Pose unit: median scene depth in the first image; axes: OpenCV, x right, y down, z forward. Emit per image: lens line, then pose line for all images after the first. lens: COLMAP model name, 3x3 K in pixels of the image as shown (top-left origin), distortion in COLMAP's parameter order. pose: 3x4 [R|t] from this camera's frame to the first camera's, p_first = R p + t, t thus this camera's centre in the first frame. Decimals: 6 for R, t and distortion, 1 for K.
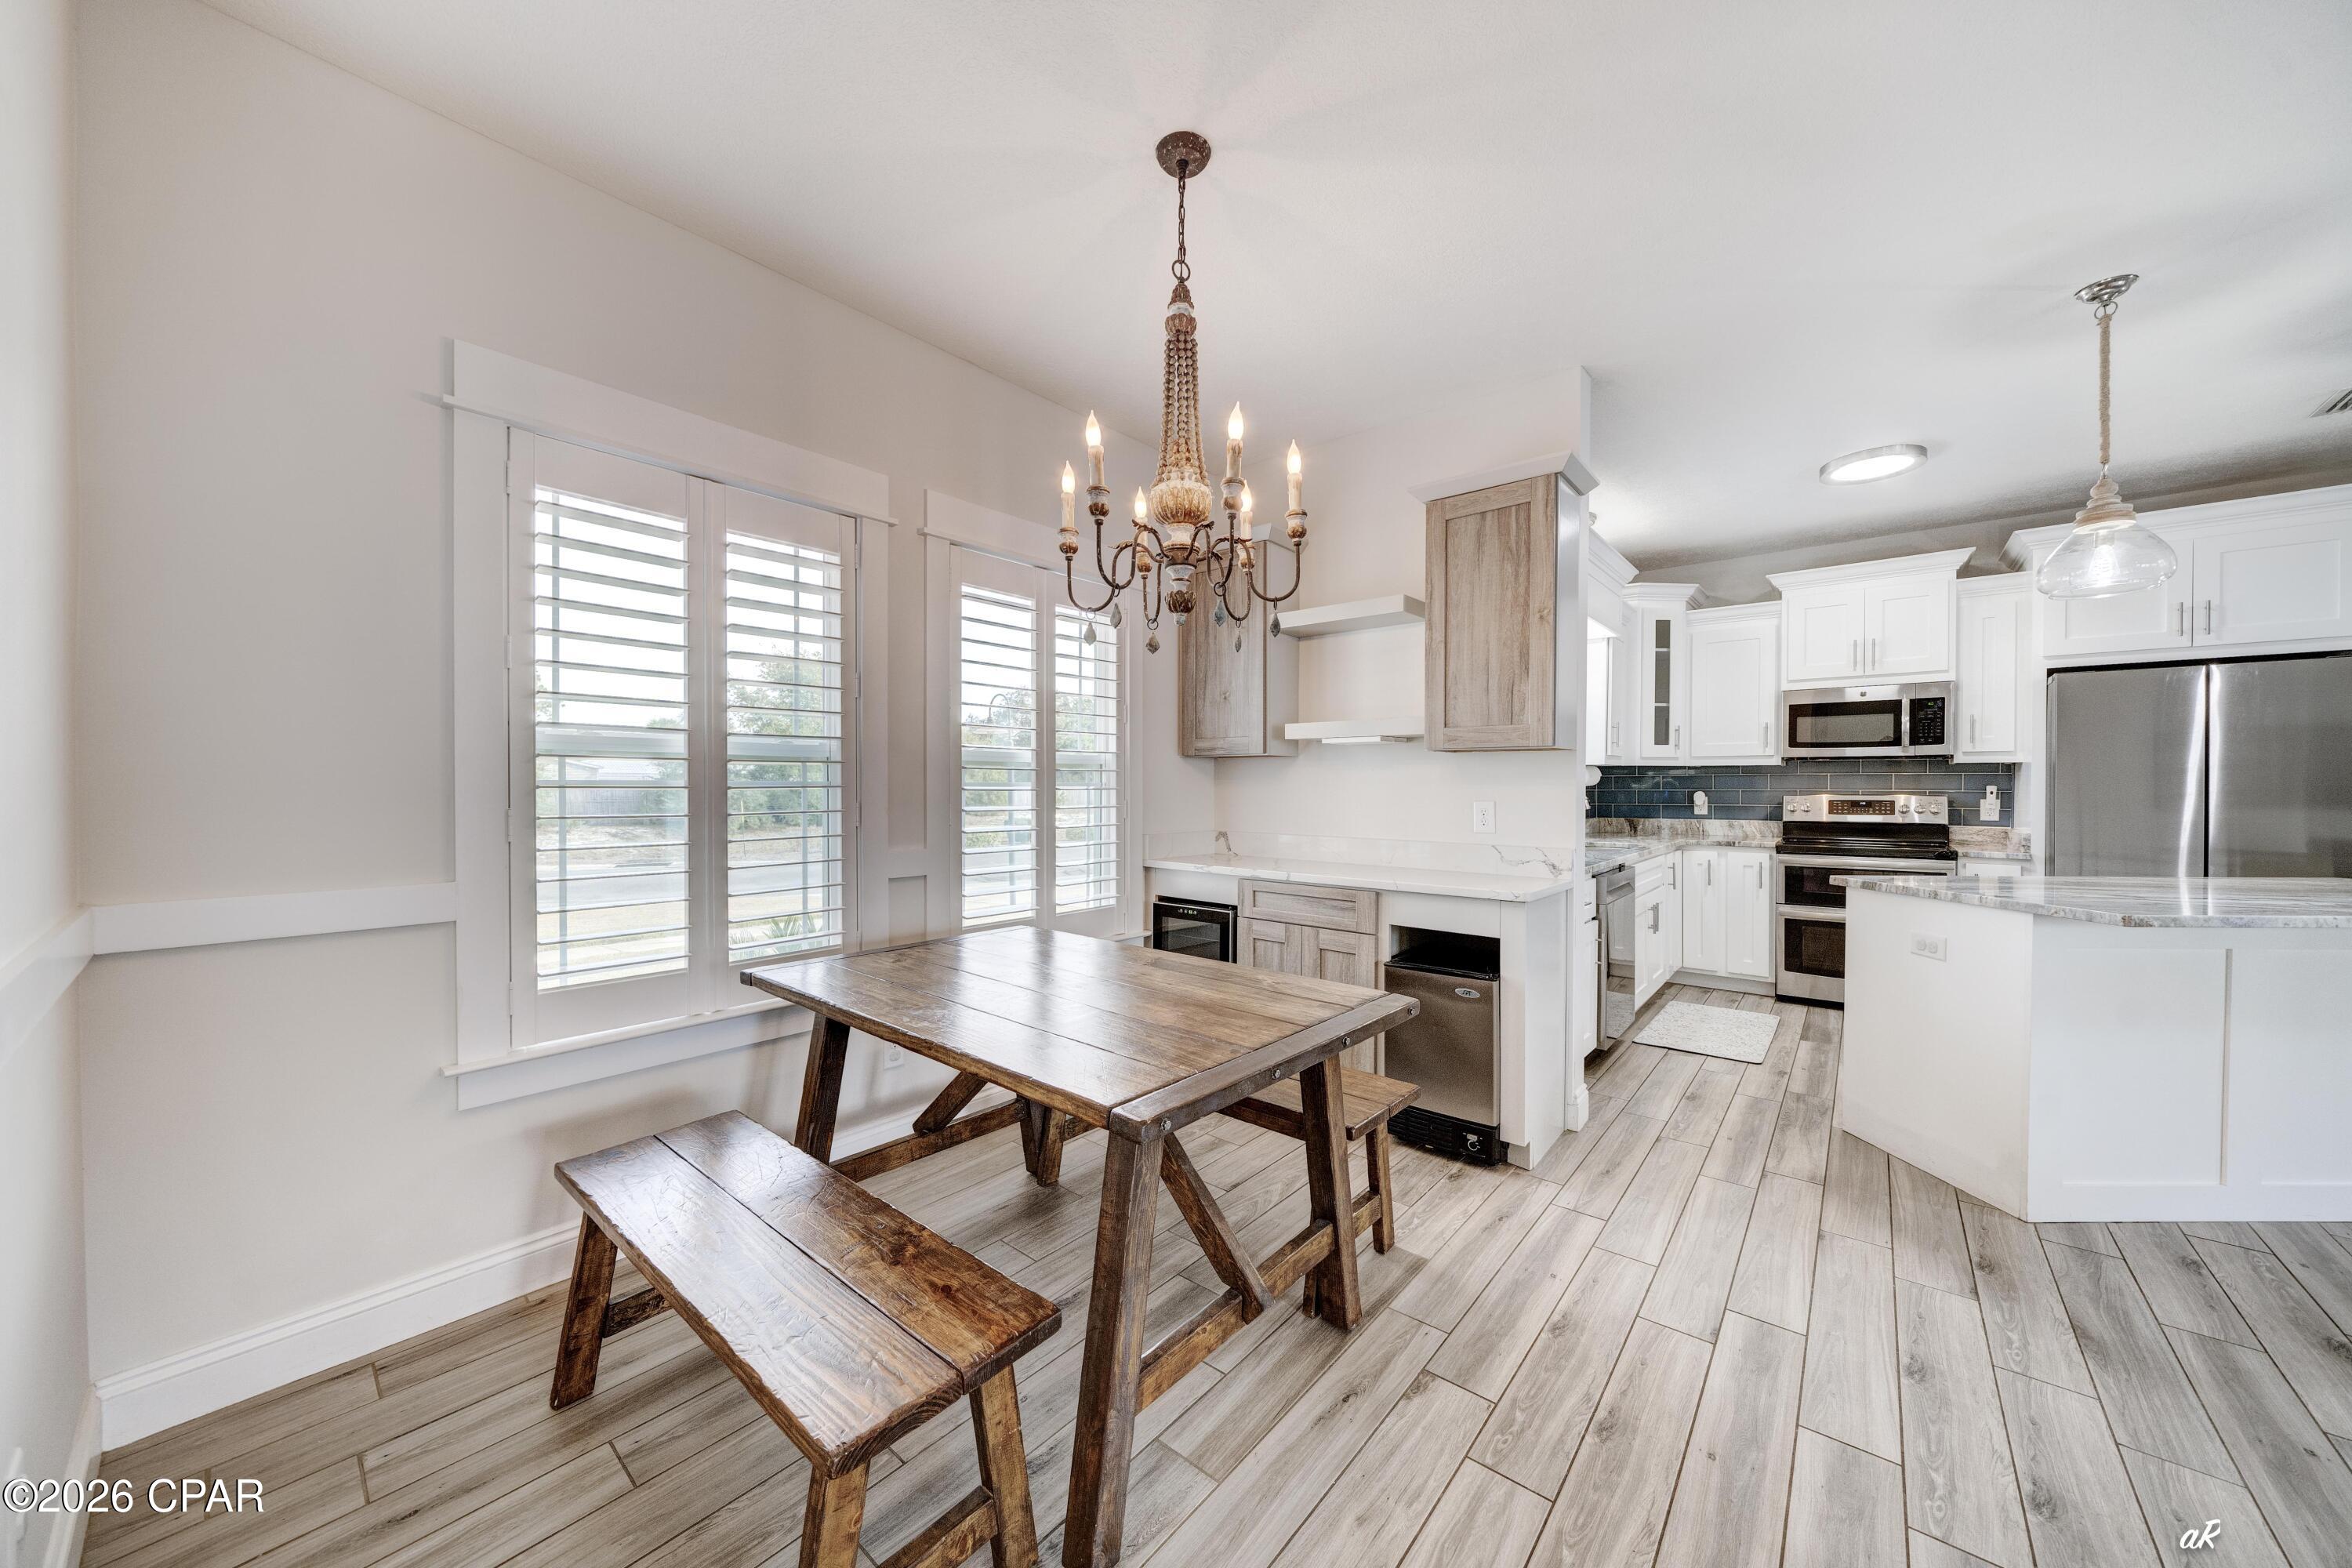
lens RADIAL K [[818.7, 0, 1183.3], [0, 818.7, 788.0], [0, 0, 1]] dist [0.001148, 0.000005]
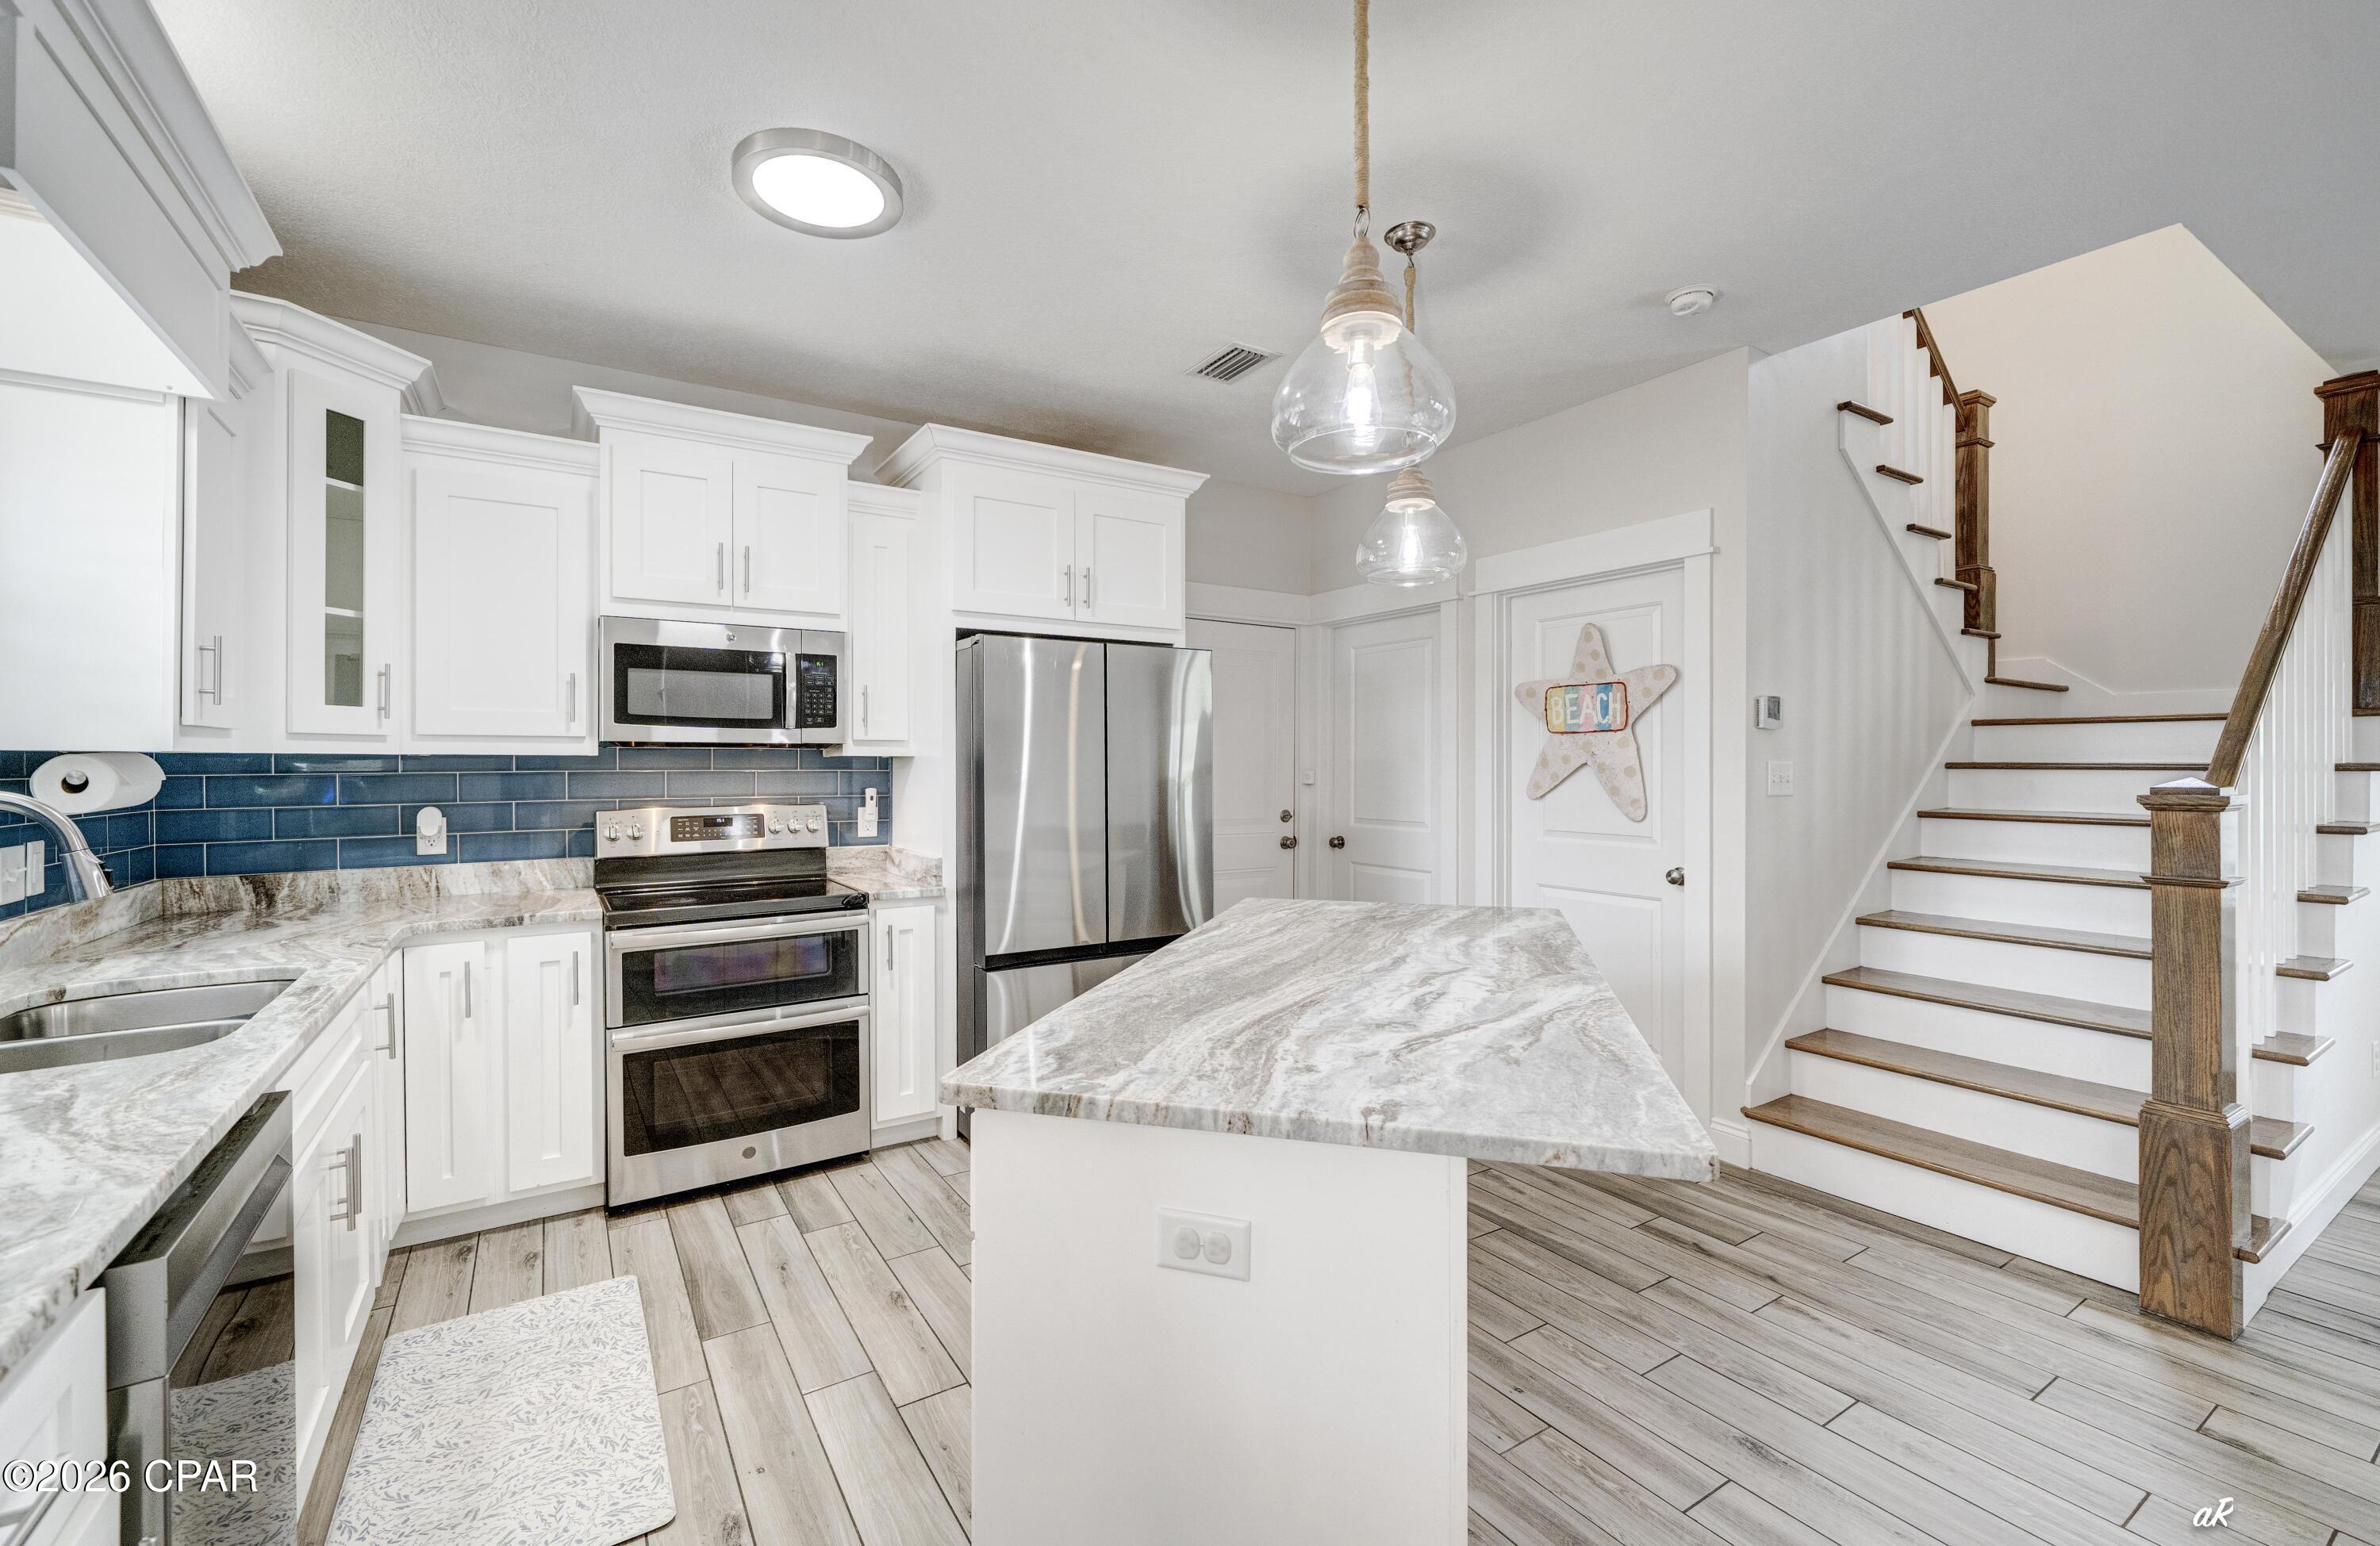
lens RADIAL K [[977.9, 0, 1174.8], [0, 977.9, 765.0], [0, 0, 1]] dist [0.000628, 0.000020]
pose [[0.301420, -0.003694, 0.953484, 0.253792], [0.007492, 0.999971, 0.001506, -0.021524], [-0.953462, 0.006689, 0.301439, 0.483189]]
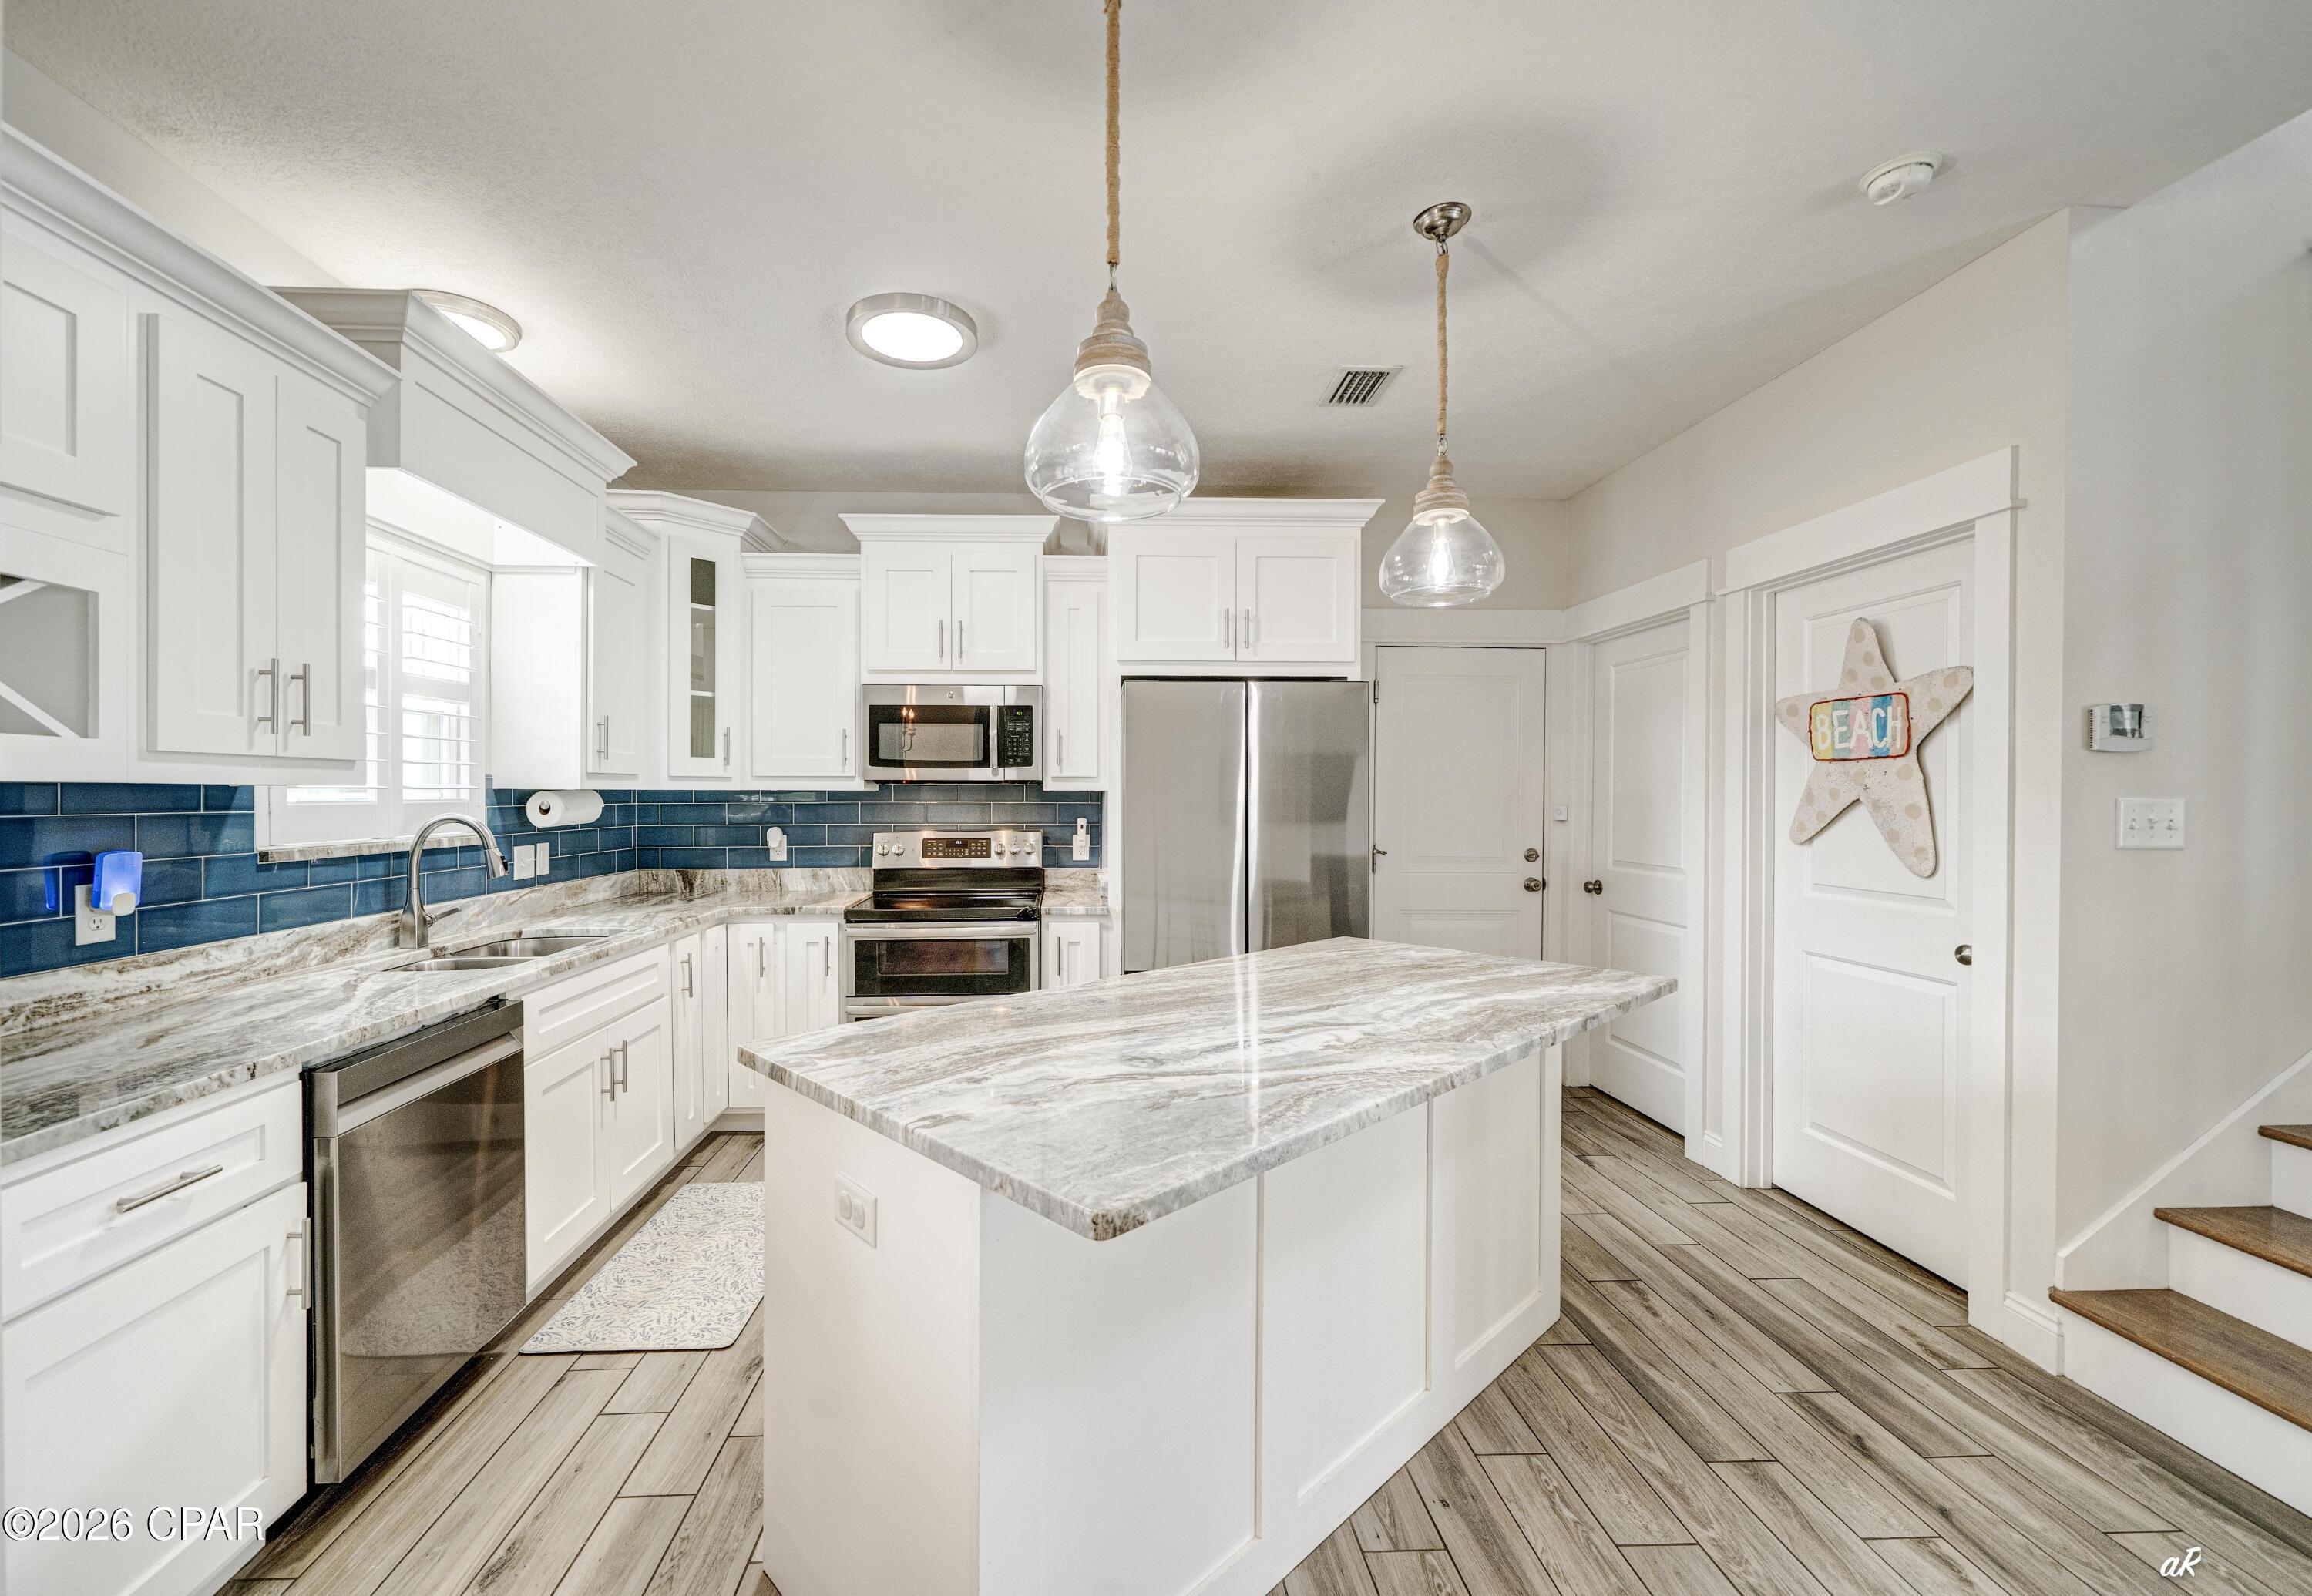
lens RADIAL K [[943.6, 0, 1101.5], [0, 943.6, 799.7], [0, 0, 1]] dist [-0.001085, -0.000241]
pose [[0.742509, -0.005151, 0.669816, 0.363266], [0.004737, 0.999986, 0.002440, -0.022738], [-0.669819, 0.001362, 0.742523, 0.282981]]
